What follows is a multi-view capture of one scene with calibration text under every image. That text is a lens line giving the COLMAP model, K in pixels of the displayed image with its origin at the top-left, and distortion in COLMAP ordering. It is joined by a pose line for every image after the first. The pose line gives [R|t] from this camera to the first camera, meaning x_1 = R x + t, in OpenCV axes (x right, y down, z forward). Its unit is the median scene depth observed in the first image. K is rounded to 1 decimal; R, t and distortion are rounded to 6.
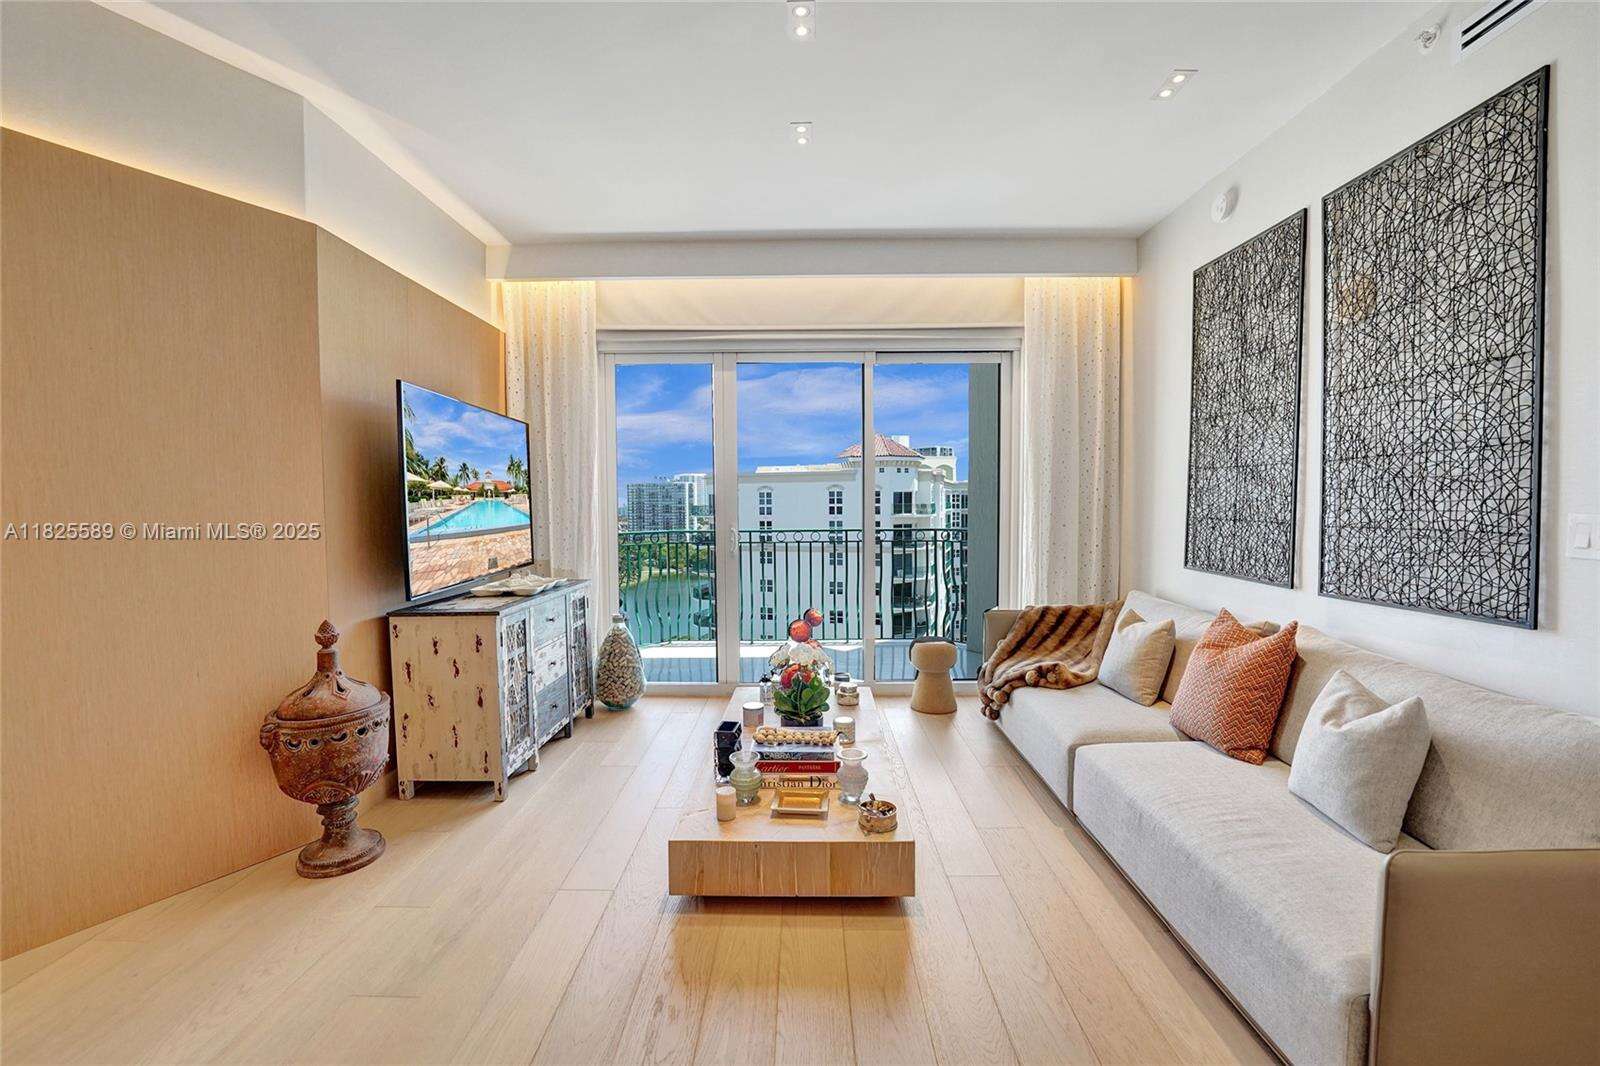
lens RADIAL K [[658.2, 0, 826.2], [0, 658.2, 544.6], [0, 0, 1]] dist [-0.032278, 0.005061]
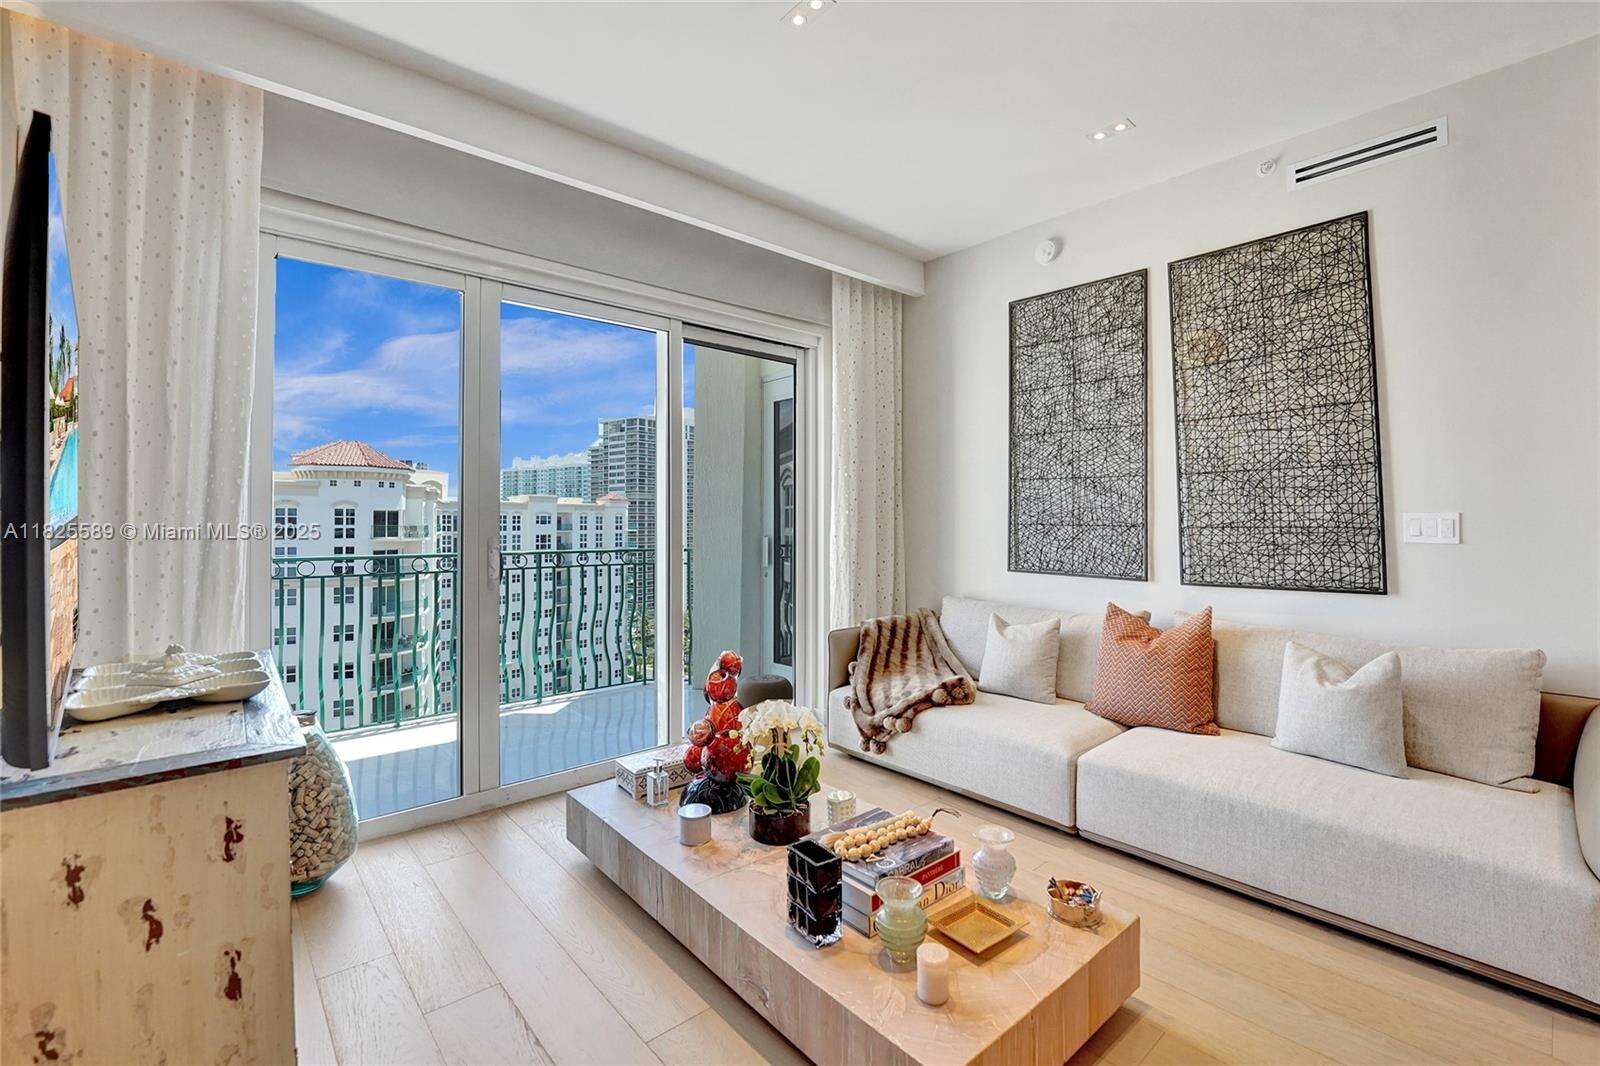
lens RADIAL K [[658.2, 0, 828.4], [0, 658.2, 525.3], [0, 0, 1]] dist [-0.032278, 0.005061]
pose [[0.742613, 0.012486, 0.669605, -0.607060], [0.032109, 0.998013, -0.054220, 0.013430], [-0.668951, 0.061765, 0.740736, 0.594706]]
